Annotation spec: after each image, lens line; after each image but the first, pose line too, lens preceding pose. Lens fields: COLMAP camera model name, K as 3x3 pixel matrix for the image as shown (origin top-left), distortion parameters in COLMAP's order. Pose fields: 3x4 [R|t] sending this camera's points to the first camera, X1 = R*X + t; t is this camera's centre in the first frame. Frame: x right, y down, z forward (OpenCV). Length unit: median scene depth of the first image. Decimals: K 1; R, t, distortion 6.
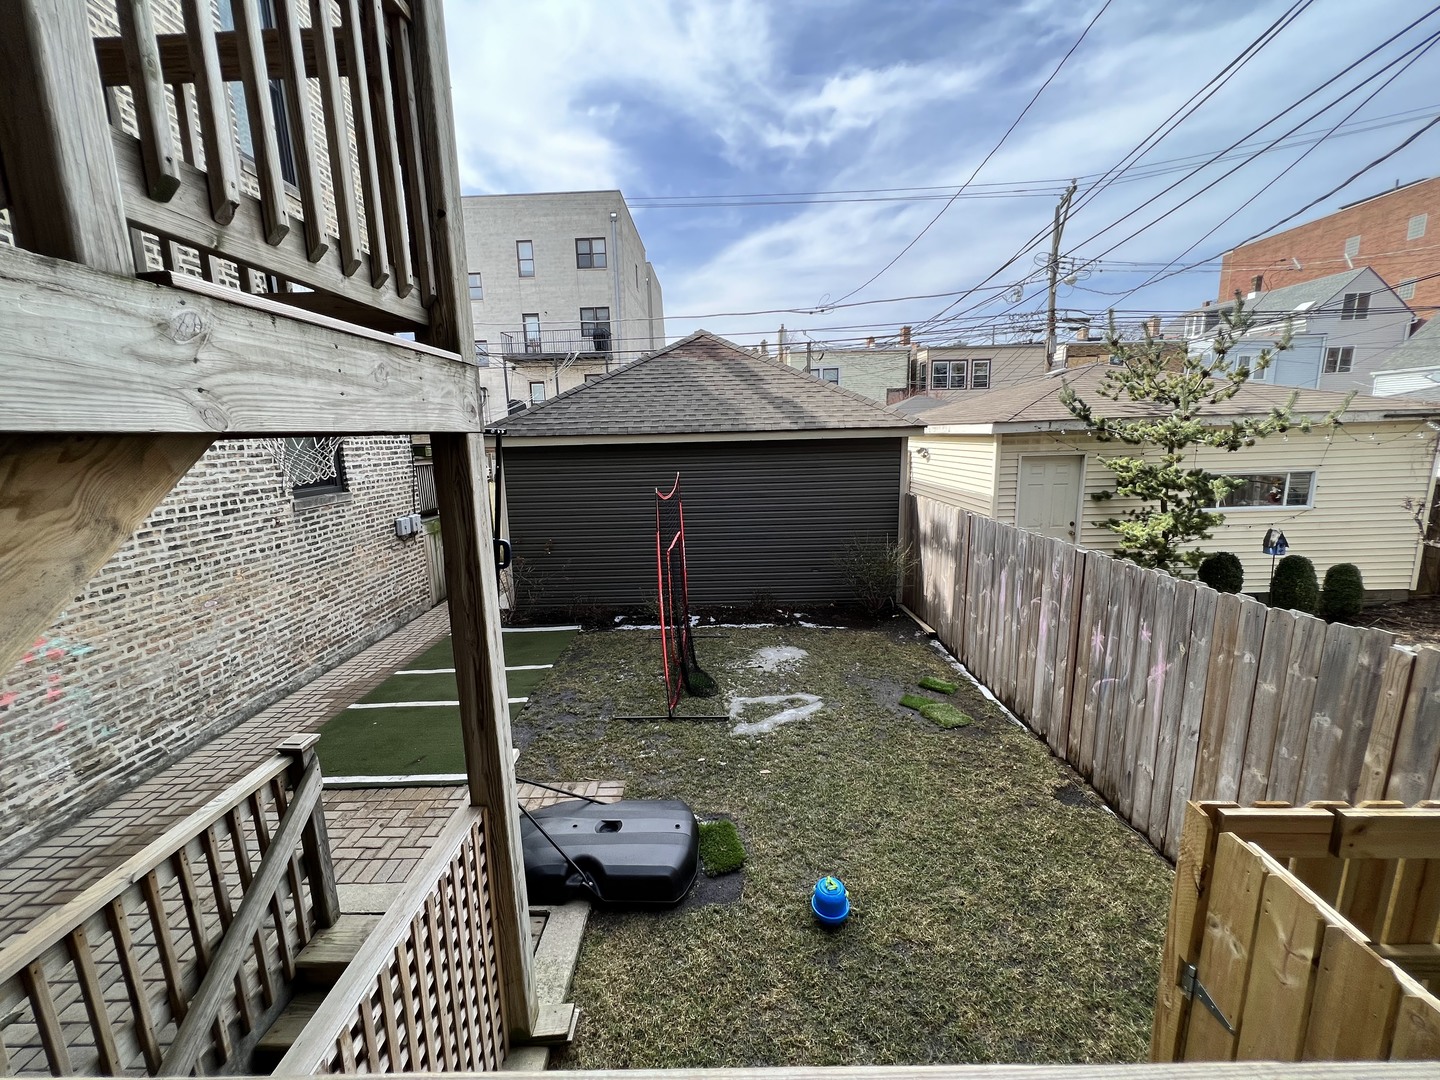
lens RADIAL K [[577.6, 0, 716.8], [0, 577.6, 538.4], [0, 0, 1]] dist [0.000650, -0.000284]
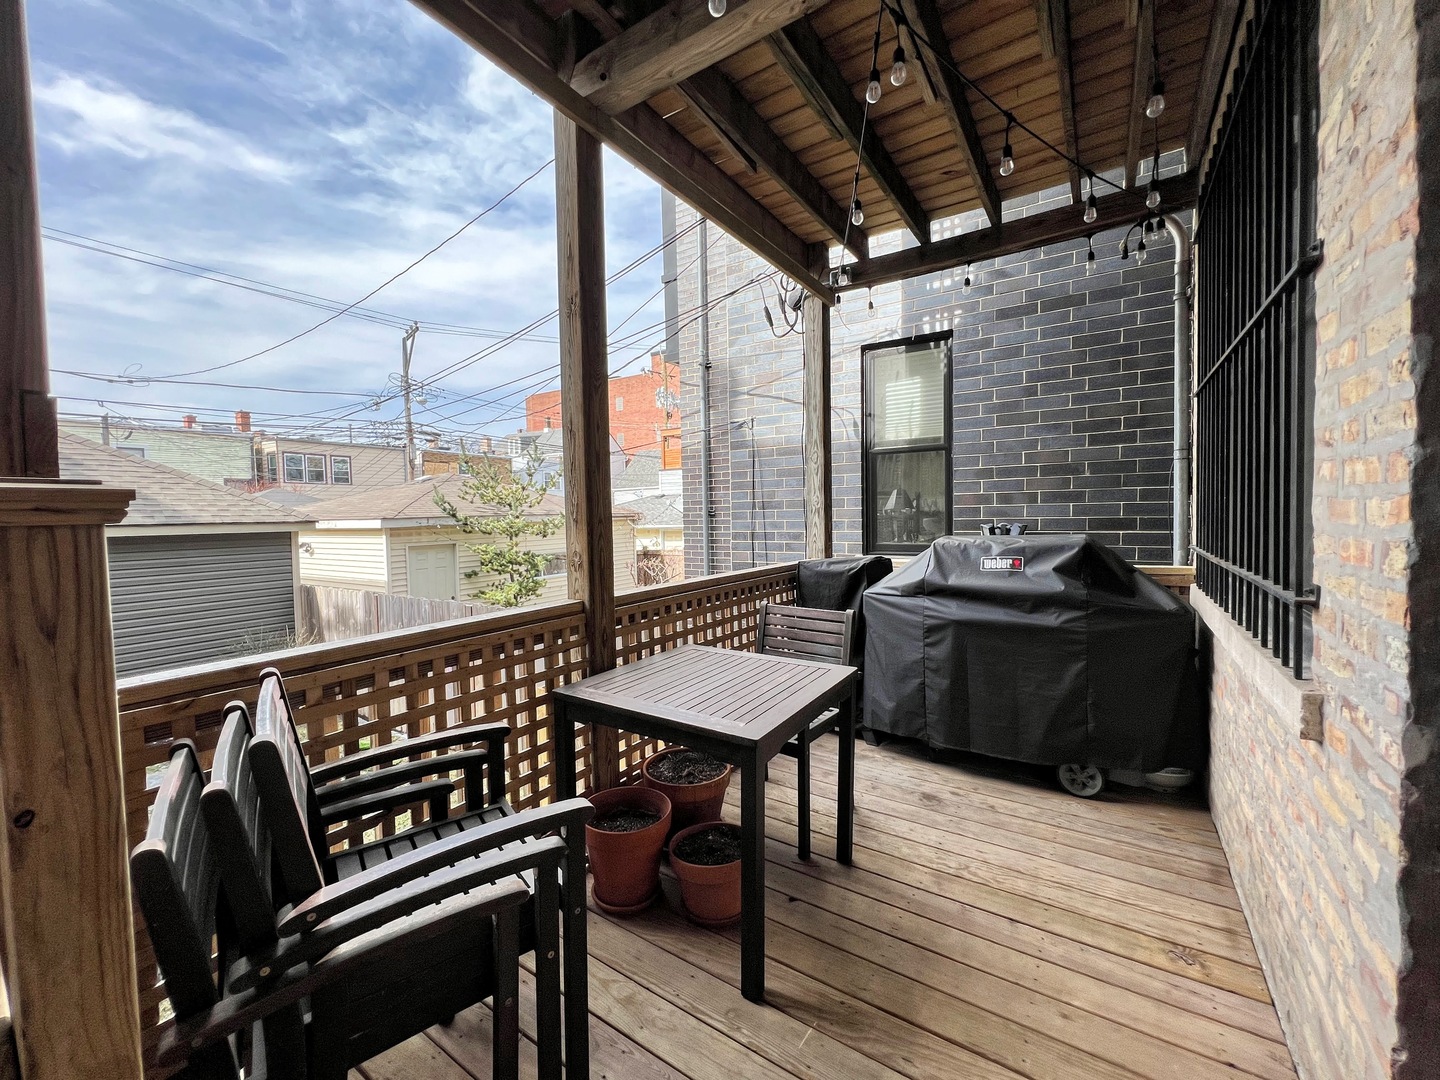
lens RADIAL K [[577.6, 0, 719.2], [0, 577.6, 534.2], [0, 0, 1]] dist [0.000650, -0.000284]
pose [[0.534980, -0.014644, 0.844738, -0.143882], [0.158071, 0.983929, -0.083051, 0.036236], [-0.829946, 0.177959, 0.528697, -0.182419]]
